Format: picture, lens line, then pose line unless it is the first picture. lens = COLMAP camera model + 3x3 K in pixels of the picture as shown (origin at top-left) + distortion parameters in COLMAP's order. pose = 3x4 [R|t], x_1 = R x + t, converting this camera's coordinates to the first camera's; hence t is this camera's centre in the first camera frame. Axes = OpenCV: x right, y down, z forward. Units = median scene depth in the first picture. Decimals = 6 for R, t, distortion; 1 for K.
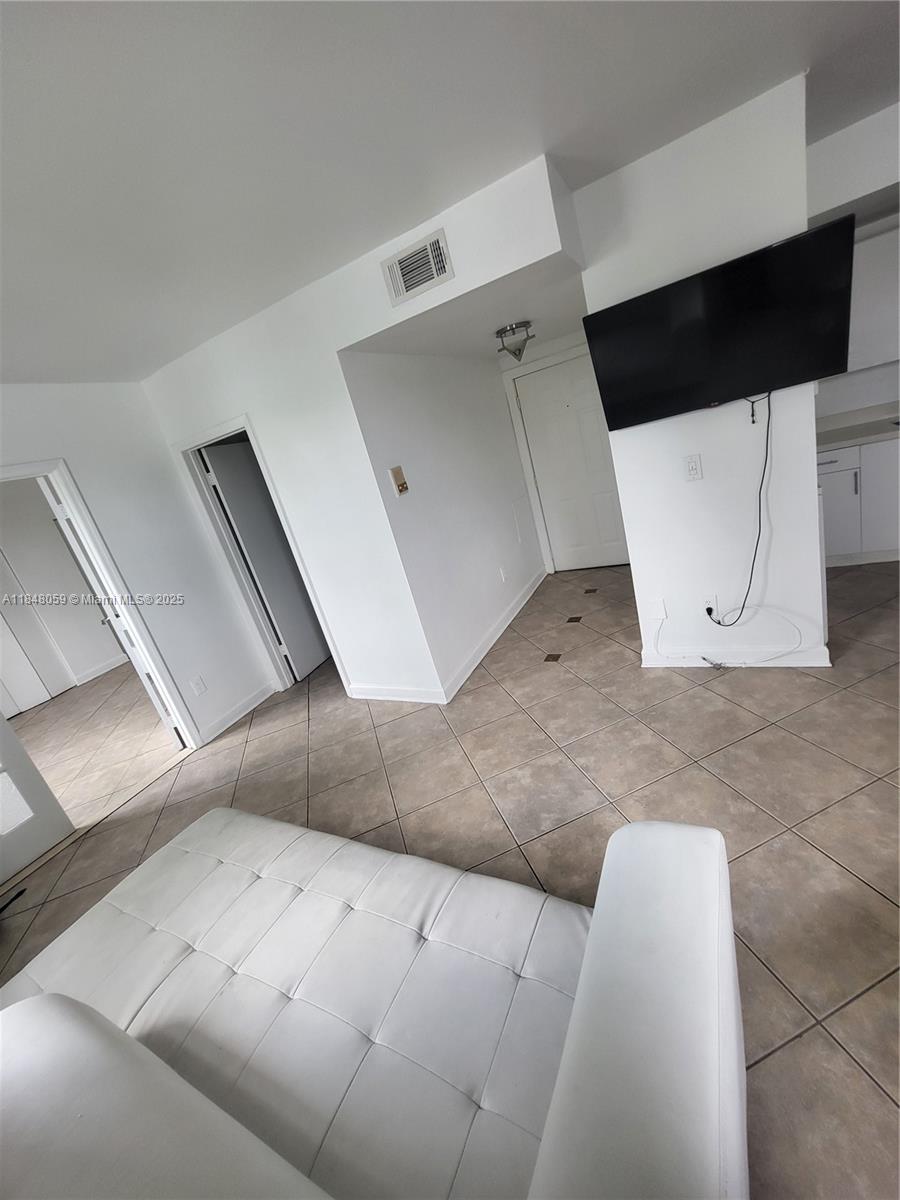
lens RADIAL K [[476.2, 0, 451.6], [0, 476.2, 599.4], [0, 0, 1]] dist [0.000547, -0.000183]
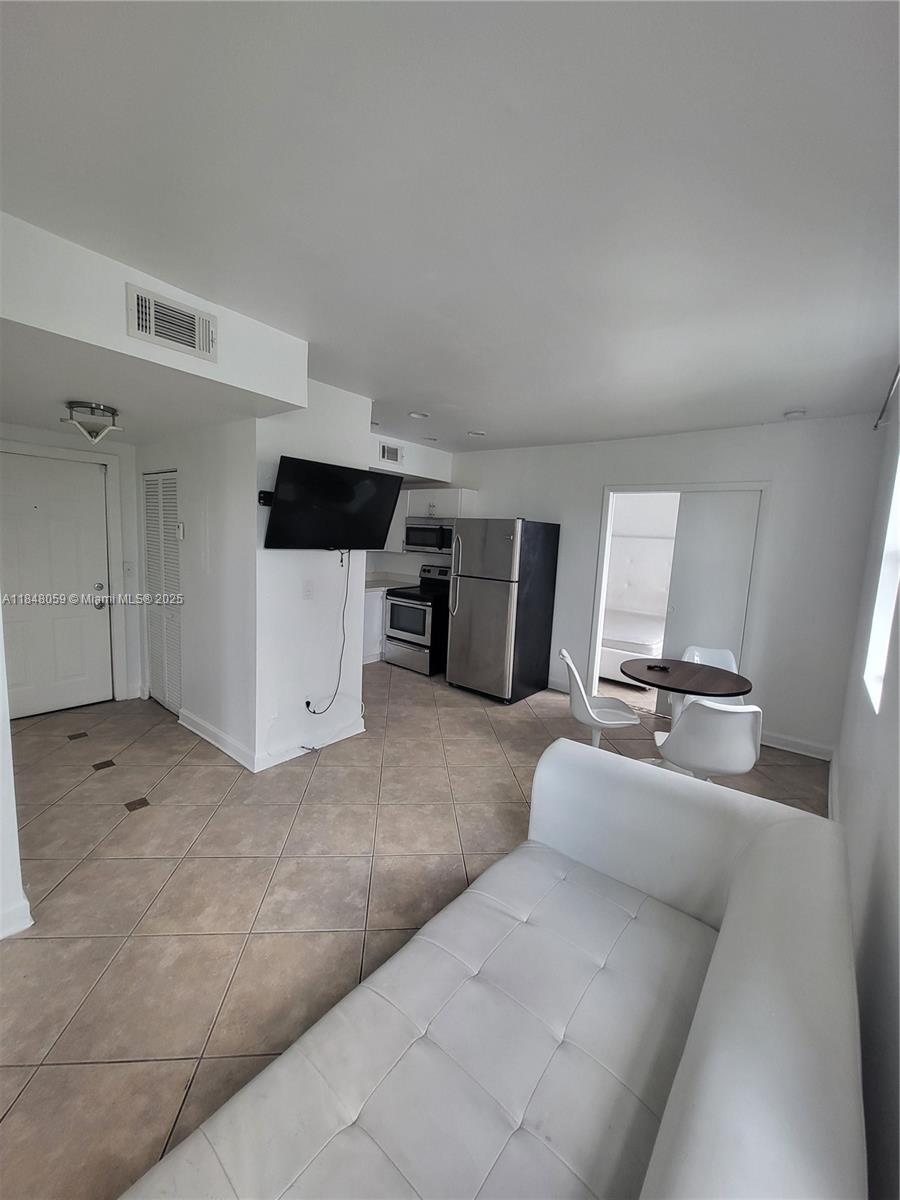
lens RADIAL K [[476.2, 0, 448.2], [0, 476.2, 604.8], [0, 0, 1]] dist [0.000547, -0.000183]
pose [[0.172772, 0.129865, 0.976363, -0.705603], [0.216429, 0.962038, -0.166257, 0.066674], [-0.960889, 0.240038, 0.138107, 0.451034]]
